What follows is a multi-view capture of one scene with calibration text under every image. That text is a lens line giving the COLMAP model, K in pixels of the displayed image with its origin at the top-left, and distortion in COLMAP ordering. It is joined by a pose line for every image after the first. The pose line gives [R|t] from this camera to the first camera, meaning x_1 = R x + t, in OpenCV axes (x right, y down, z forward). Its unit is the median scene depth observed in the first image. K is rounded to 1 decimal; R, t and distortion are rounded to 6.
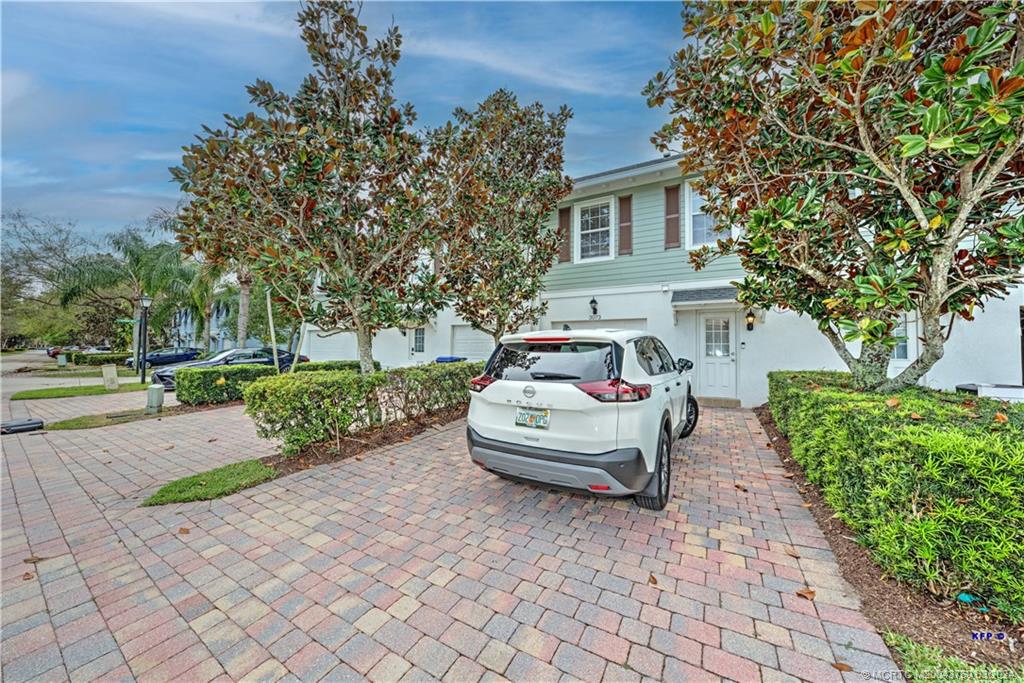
lens RADIAL K [[349.4, 0, 517.5], [0, 349.4, 340.8], [0, 0, 1]] dist [-0.016966, 0.000757]
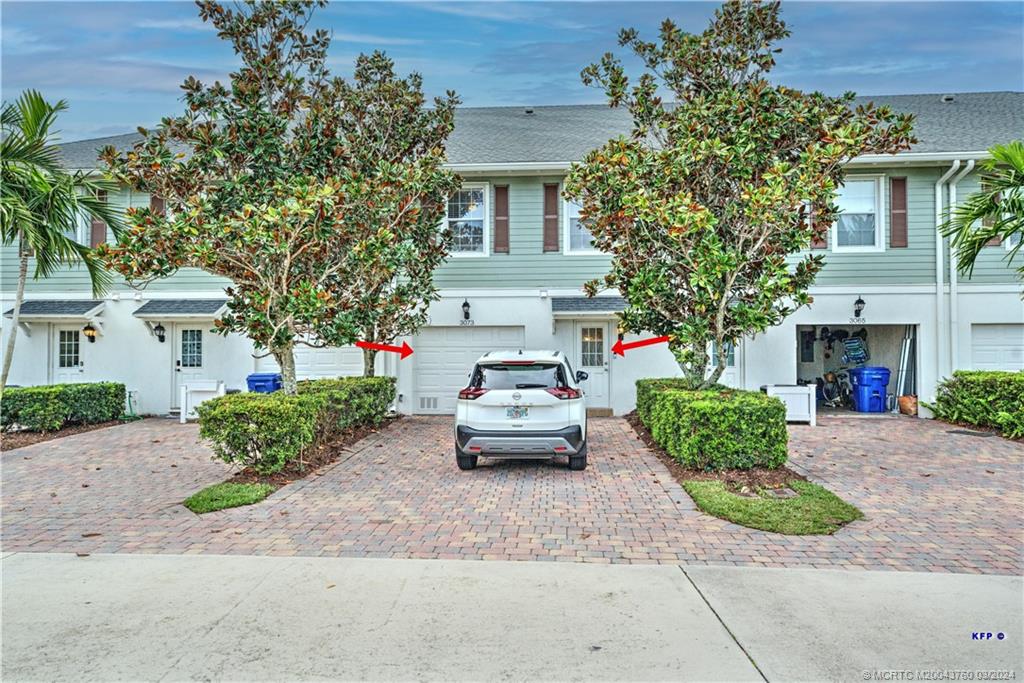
lens RADIAL K [[708.0, 0, 510.9], [0, 708.0, 342.3], [0, 0, 1]] dist [0.011722, 0.000303]
pose [[0.893815, -0.005881, 0.448398, -0.577005], [-0.001646, 0.999864, 0.016396, -0.060908], [-0.448433, -0.015393, 0.893684, -0.749238]]
